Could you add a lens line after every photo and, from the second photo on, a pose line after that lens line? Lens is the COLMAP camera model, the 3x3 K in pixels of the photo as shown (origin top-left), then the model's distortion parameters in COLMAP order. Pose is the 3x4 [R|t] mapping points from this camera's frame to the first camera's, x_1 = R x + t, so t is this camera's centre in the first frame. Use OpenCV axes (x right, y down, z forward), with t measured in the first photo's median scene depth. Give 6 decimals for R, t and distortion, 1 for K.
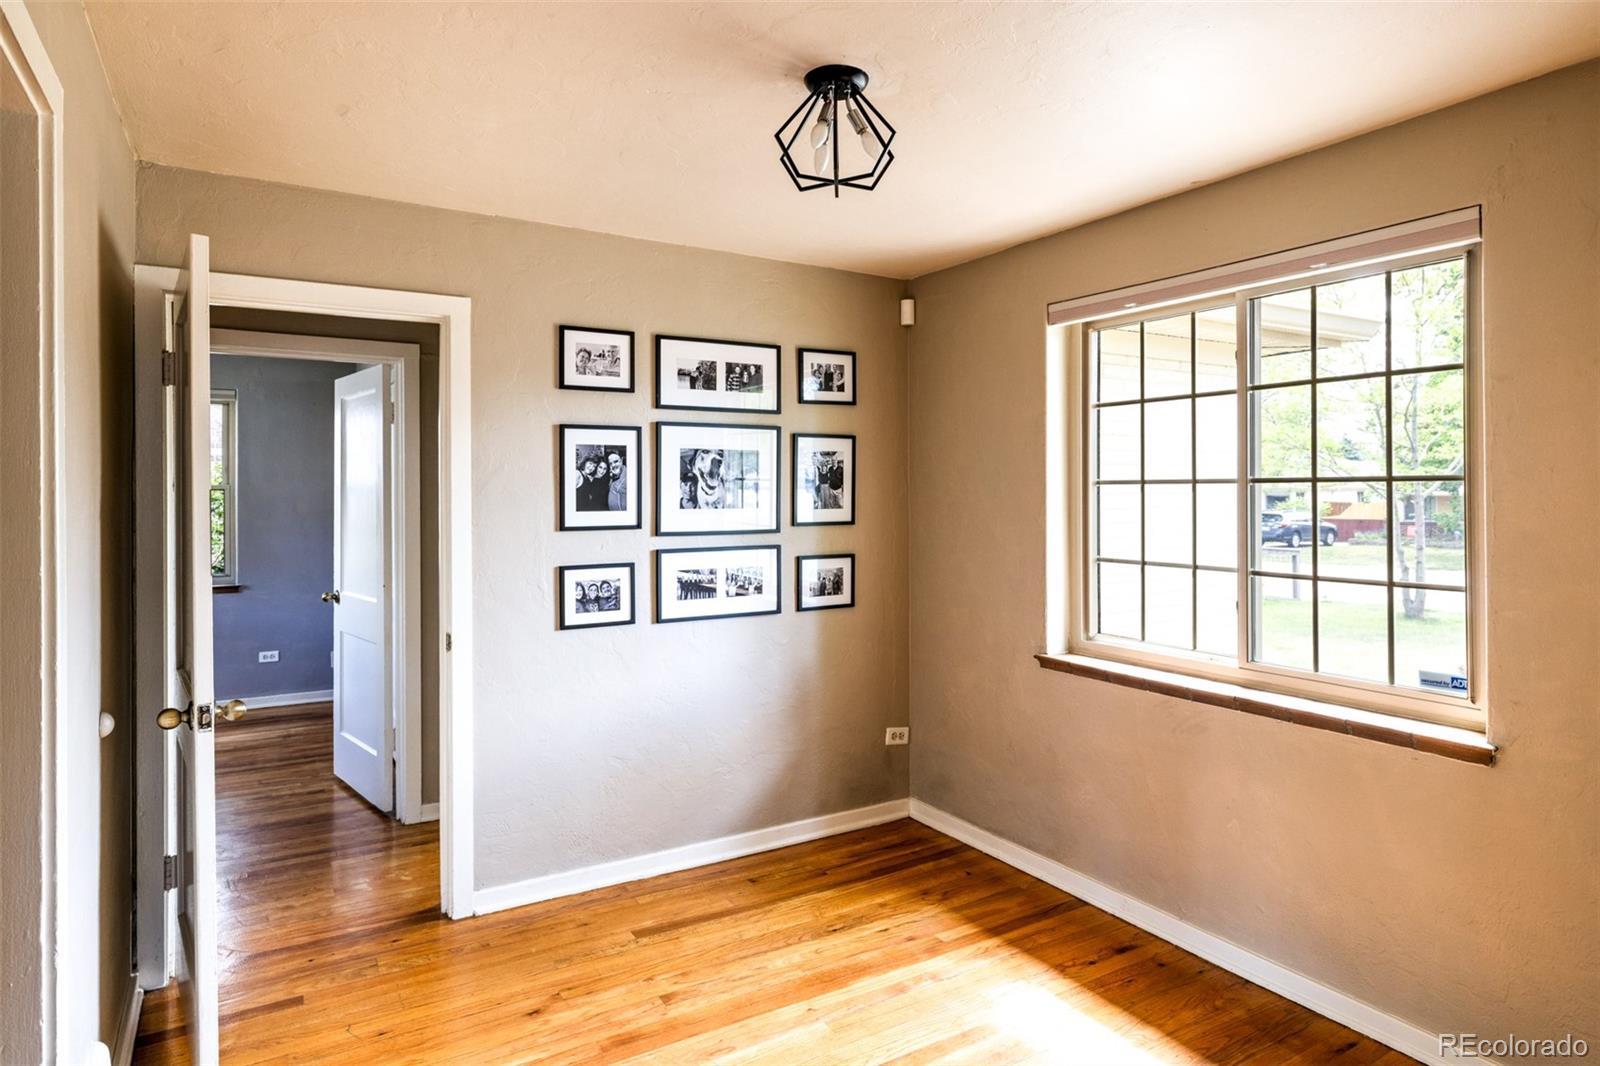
lens RADIAL K [[939.6, 0, 769.1], [0, 939.6, 492.1], [0, 0, 1]] dist [0.048908, -0.001579]
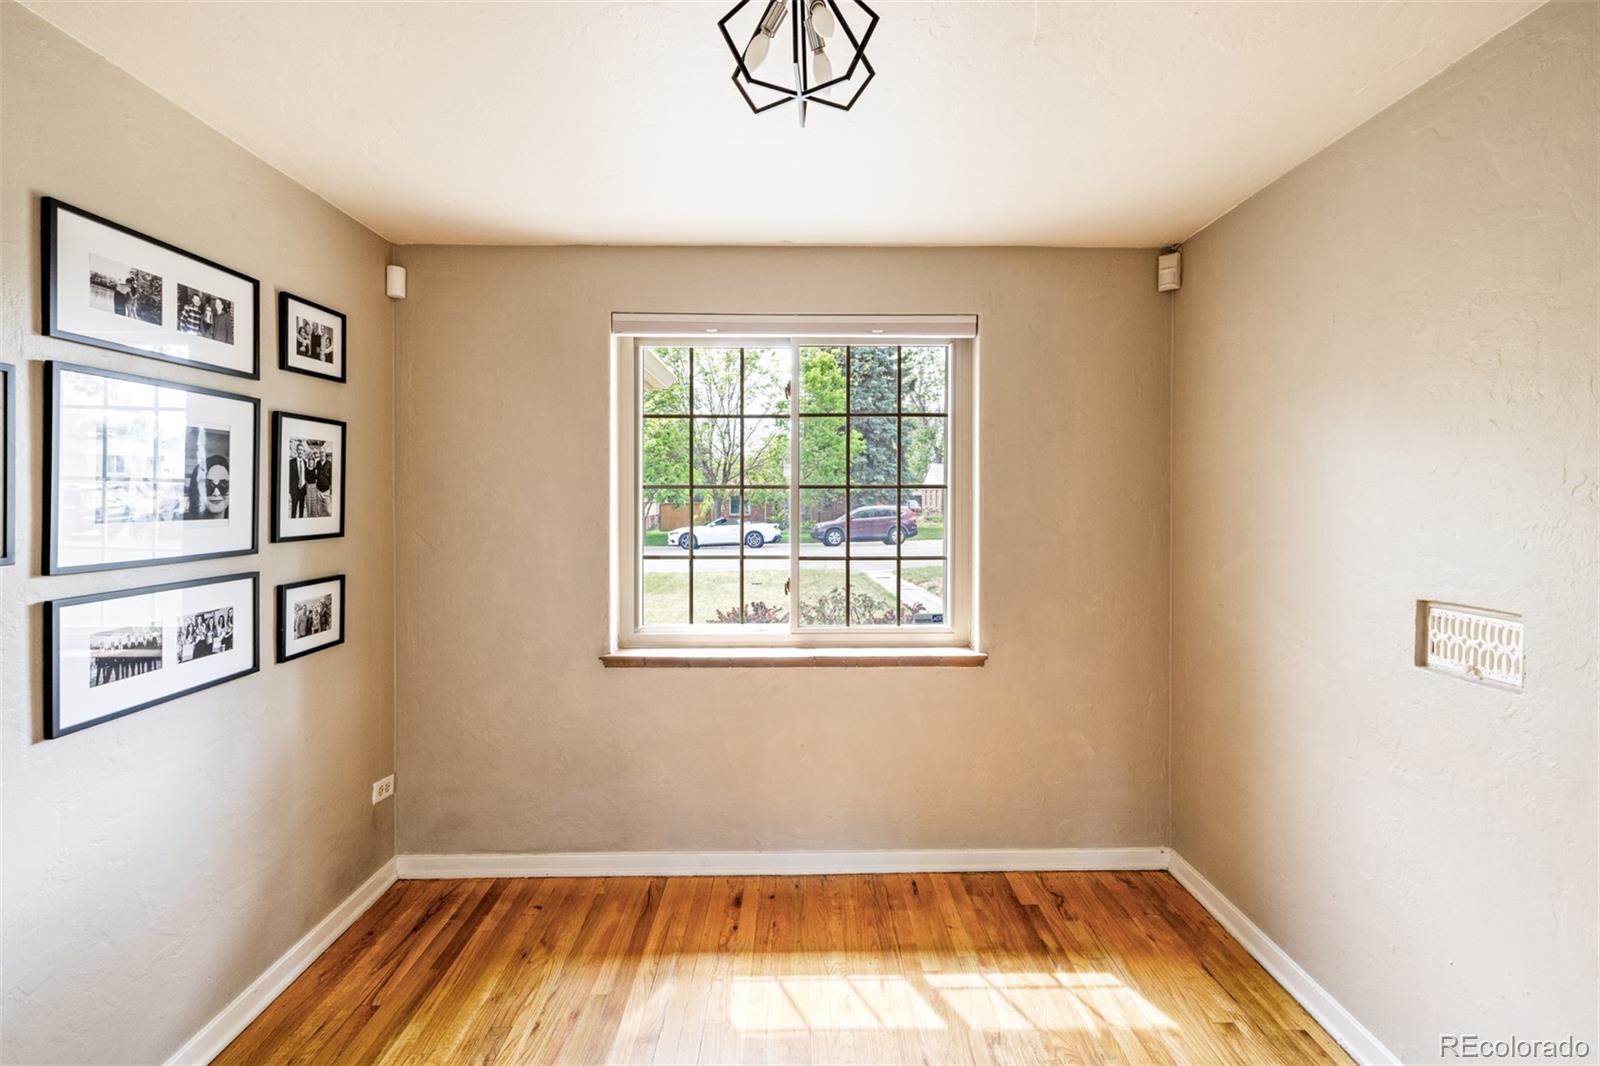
lens RADIAL K [[705.9, 0, 773.1], [0, 705.9, 497.8], [0, 0, 1]] dist [0.011847, 0.000003]
pose [[0.488183, 0.000896, 0.872741, -0.261609], [-0.001371, 0.999999, -0.000259, 0.002186], [-0.872740, -0.001070, 0.488184, 0.428598]]
